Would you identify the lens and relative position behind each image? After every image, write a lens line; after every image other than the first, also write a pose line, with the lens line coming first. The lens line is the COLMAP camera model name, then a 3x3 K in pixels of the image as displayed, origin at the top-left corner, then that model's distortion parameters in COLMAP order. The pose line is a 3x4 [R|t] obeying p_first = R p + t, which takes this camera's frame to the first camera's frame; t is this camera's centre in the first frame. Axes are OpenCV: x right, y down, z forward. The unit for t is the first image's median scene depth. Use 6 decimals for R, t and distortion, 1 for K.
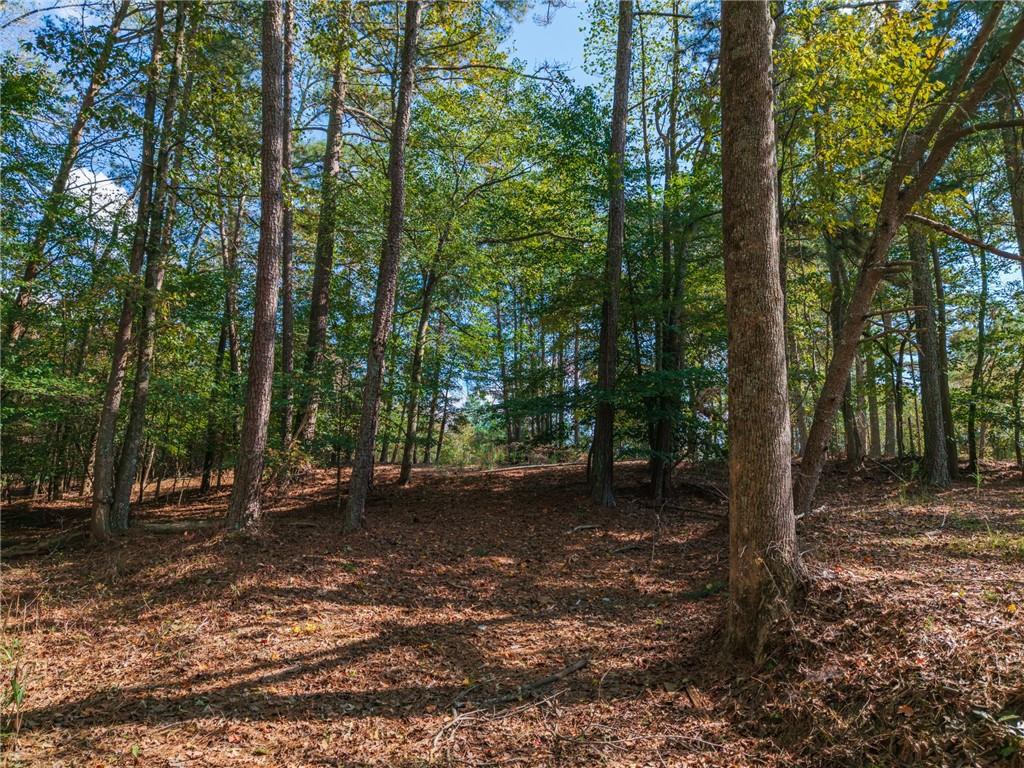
lens RADIAL K [[687.6, 0, 512.3], [0, 687.6, 388.7], [0, 0, 1]] dist [0.027958, -0.029415]
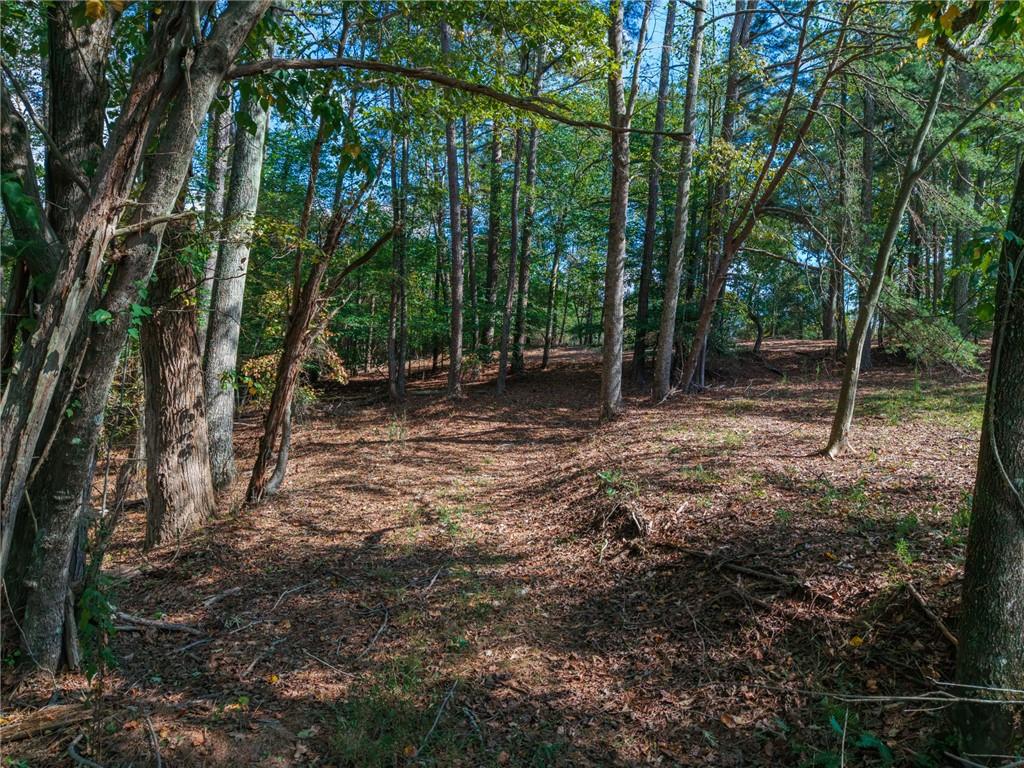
lens RADIAL K [[687.6, 0, 511.8], [0, 687.6, 382.4], [0, 0, 1]] dist [0.027958, -0.029415]
pose [[0.955808, -0.002930, -0.293978, 0.548929], [0.058430, 0.981896, 0.180186, -0.279489], [0.288128, -0.189400, 0.938675, -1.280152]]
